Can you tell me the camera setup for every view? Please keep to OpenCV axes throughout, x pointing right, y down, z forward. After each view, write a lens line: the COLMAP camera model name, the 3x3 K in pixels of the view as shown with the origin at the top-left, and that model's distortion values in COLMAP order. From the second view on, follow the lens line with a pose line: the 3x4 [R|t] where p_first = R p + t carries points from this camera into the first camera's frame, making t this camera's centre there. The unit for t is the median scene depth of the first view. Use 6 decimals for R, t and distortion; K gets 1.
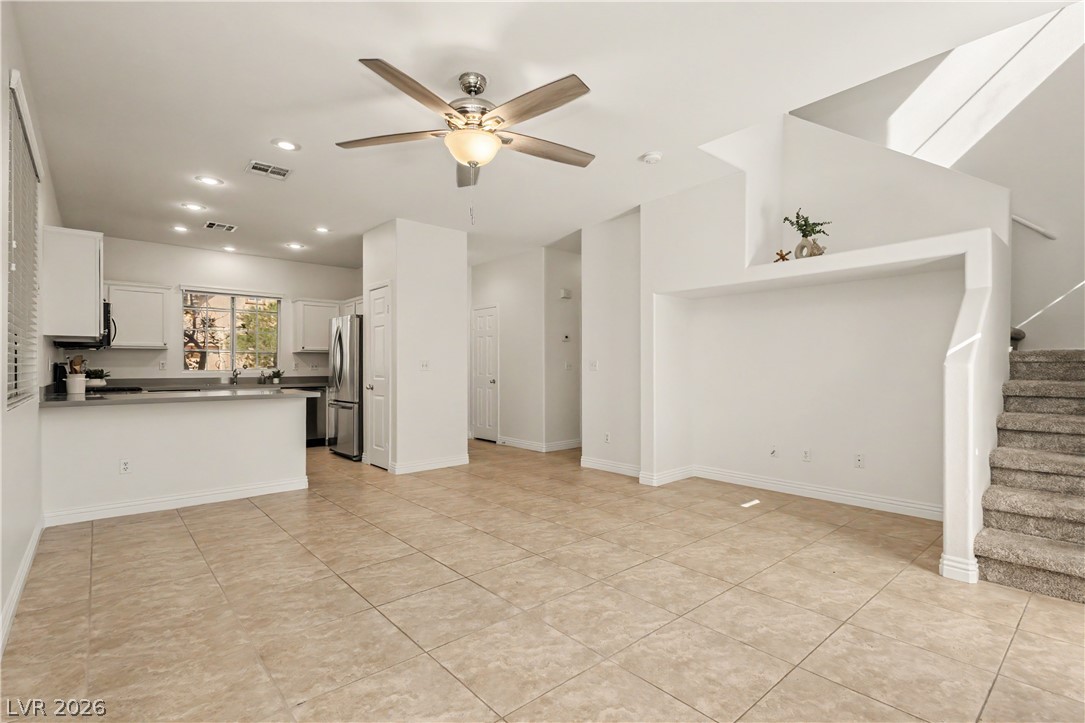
lens RADIAL K [[498.1, 0, 525.9], [0, 498.1, 365.0], [0, 0, 1]] dist [0.004913, -0.000854]
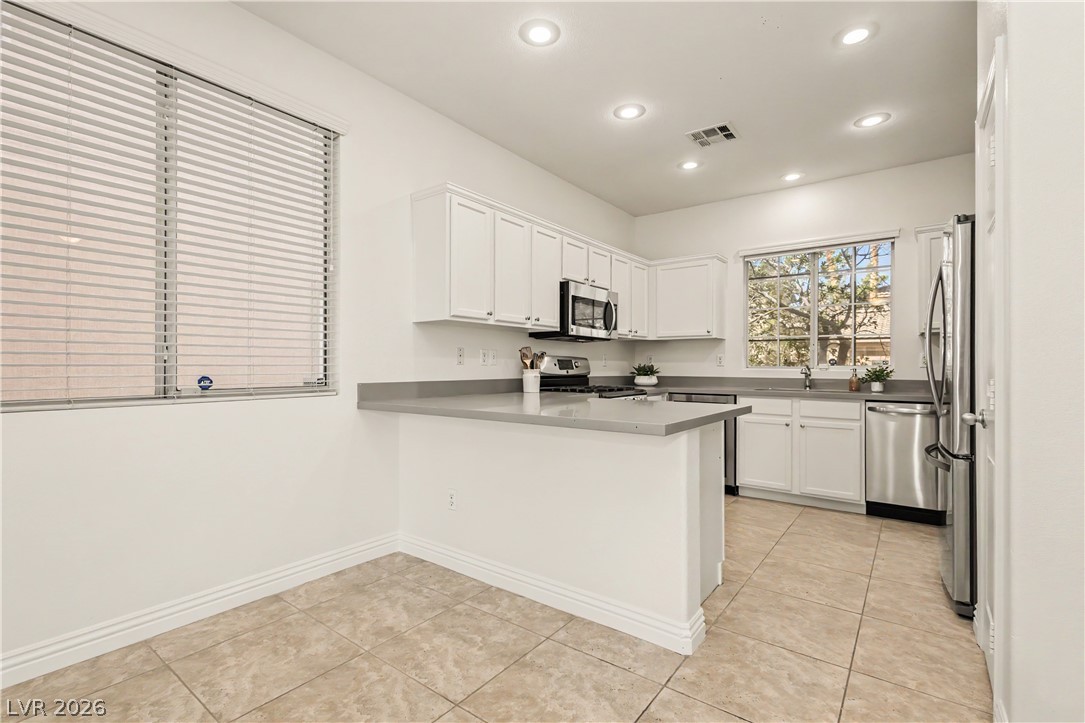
lens RADIAL K [[498.1, 0, 547.8], [0, 498.1, 358.4], [0, 0, 1]] dist [0.004913, -0.000854]
pose [[0.225621, -0.012663, -0.974133, -0.062394], [0.002706, 0.999920, -0.012371, 0.008766], [0.974211, 0.000155, 0.225637, 0.761814]]
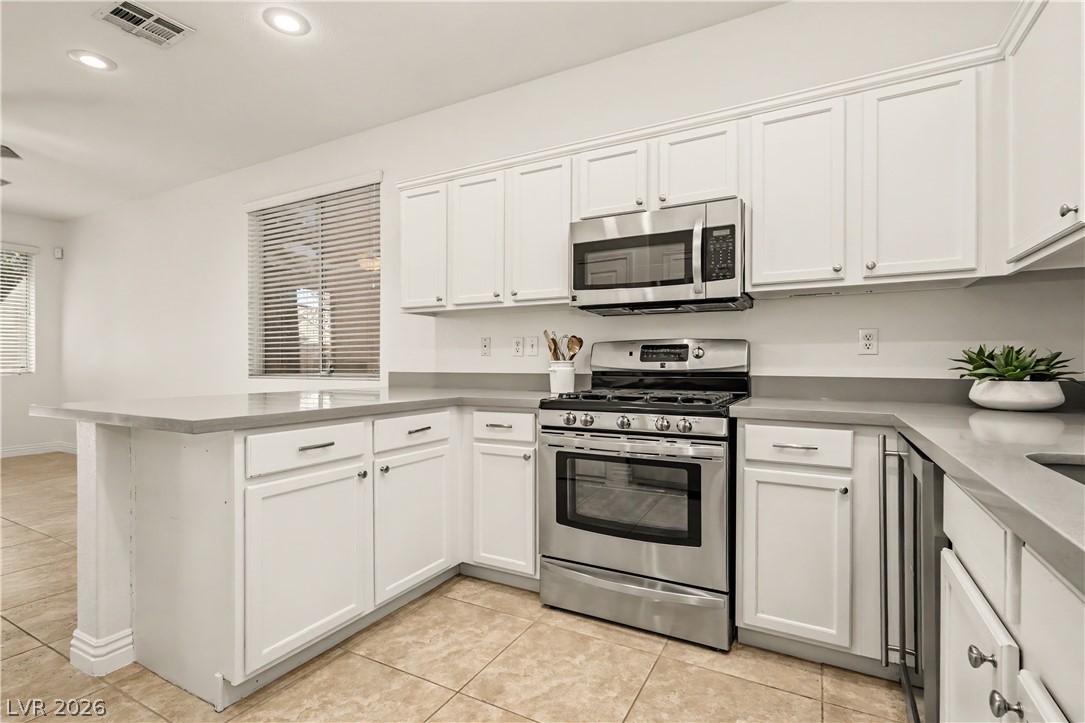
lens RADIAL K [[498.1, 0, 544.2], [0, 498.1, 358.8], [0, 0, 1]] dist [0.004913, -0.000854]
pose [[-0.929451, -0.002481, -0.368938, -0.597300], [0.003285, 0.999882, -0.015002, 0.021790], [0.368932, -0.015156, -0.929333, 1.416290]]
